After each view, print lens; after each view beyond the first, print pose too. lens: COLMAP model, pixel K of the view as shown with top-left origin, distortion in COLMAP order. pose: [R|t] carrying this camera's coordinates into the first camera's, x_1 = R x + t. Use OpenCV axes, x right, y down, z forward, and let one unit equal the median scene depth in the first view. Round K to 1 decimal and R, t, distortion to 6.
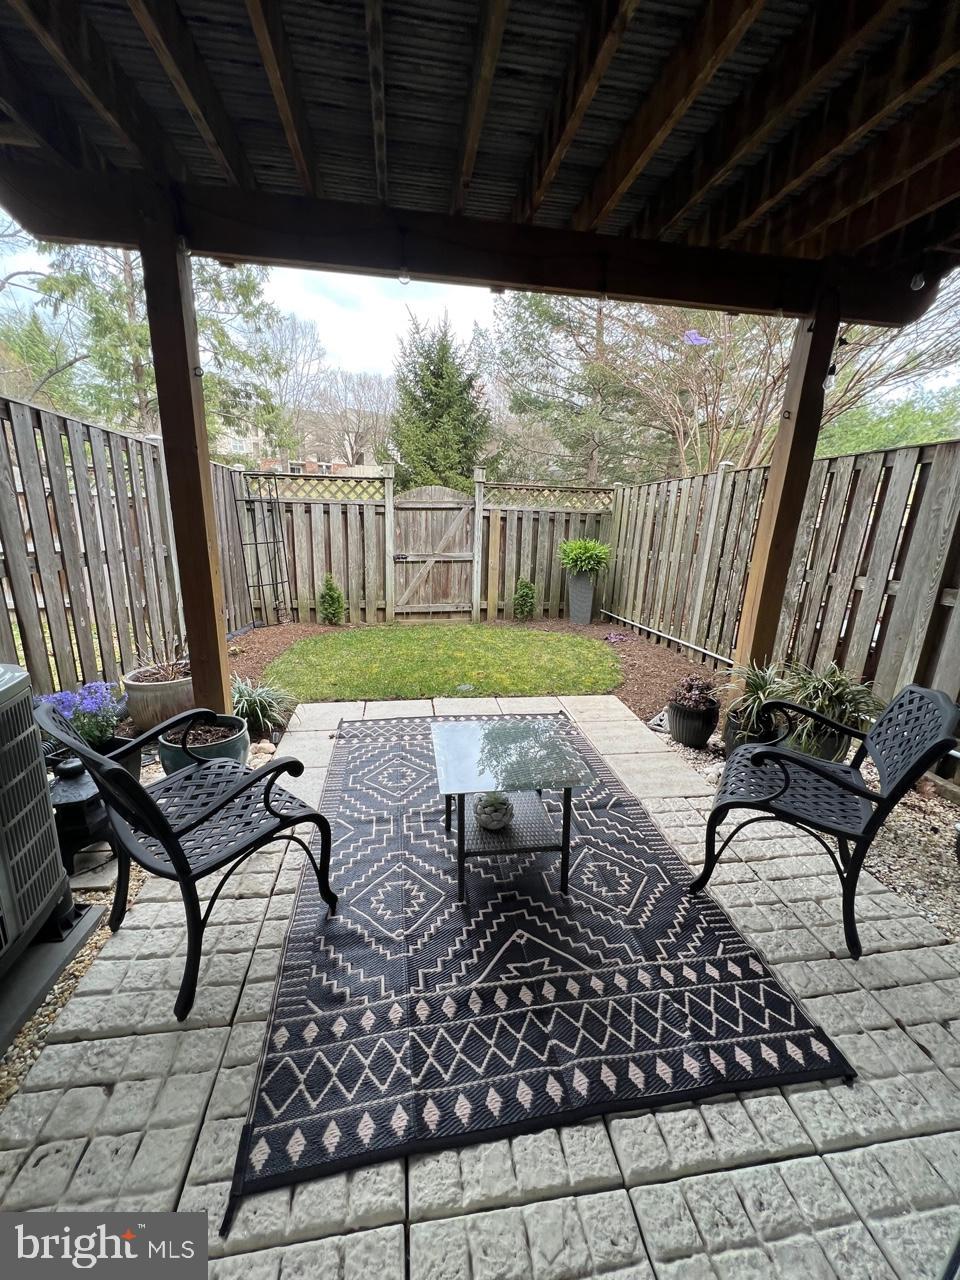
lens RADIAL K [[513.7, 0, 480.0], [0, 513.7, 640.0], [0, 0, 1]] dist [0.011499, 0.000203]
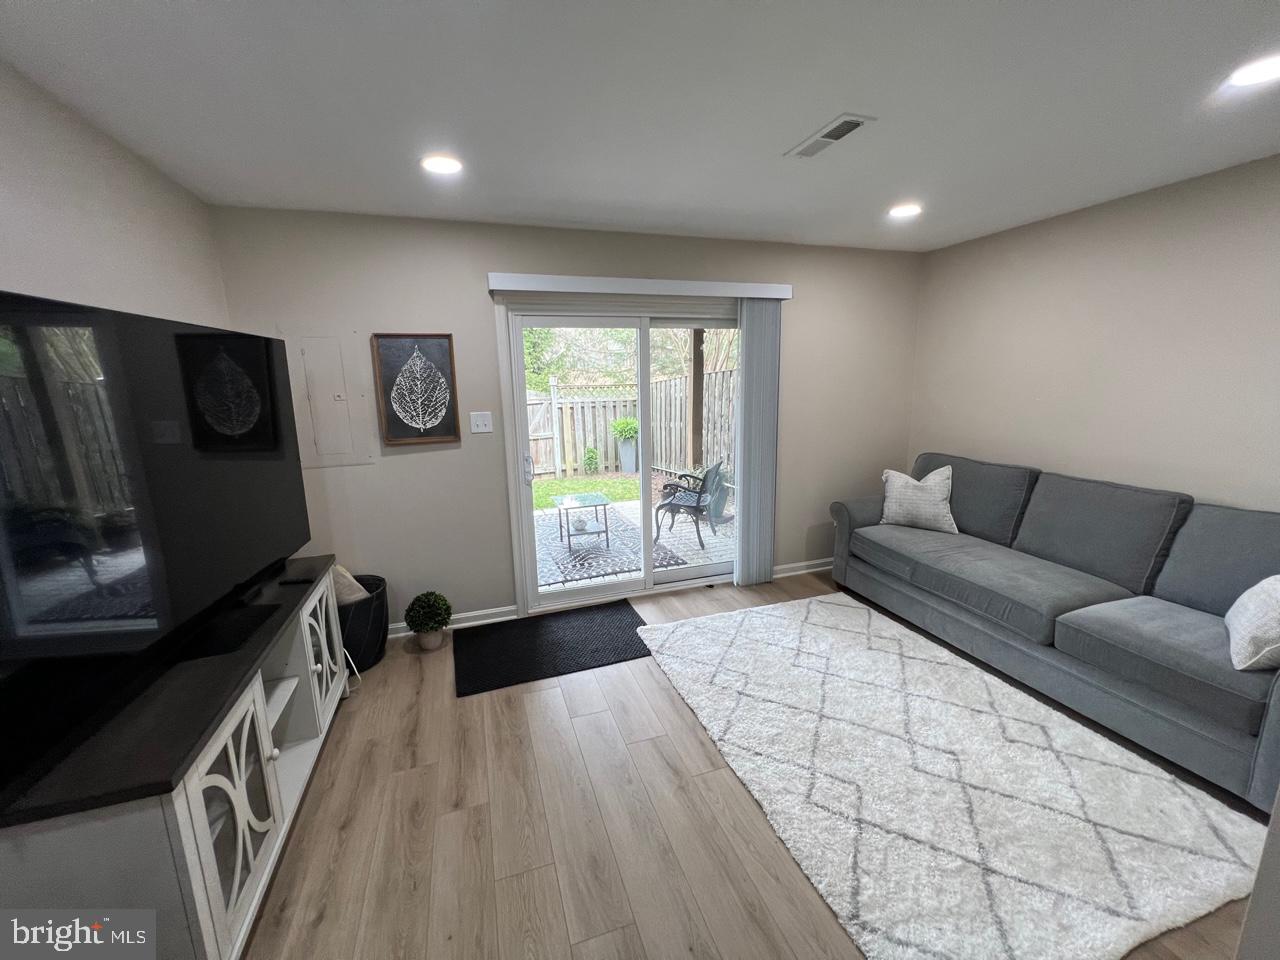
lens RADIAL K [[512.0, 0, 634.0], [0, 512.0, 477.6], [0, 0, 1]] dist [-0.000707, -0.000165]
pose [[0.984046, -0.089919, 0.153521, -0.022565], [0.102225, 0.991988, -0.074225, 0.092189], [-0.145617, 0.088734, 0.985354, -0.467491]]
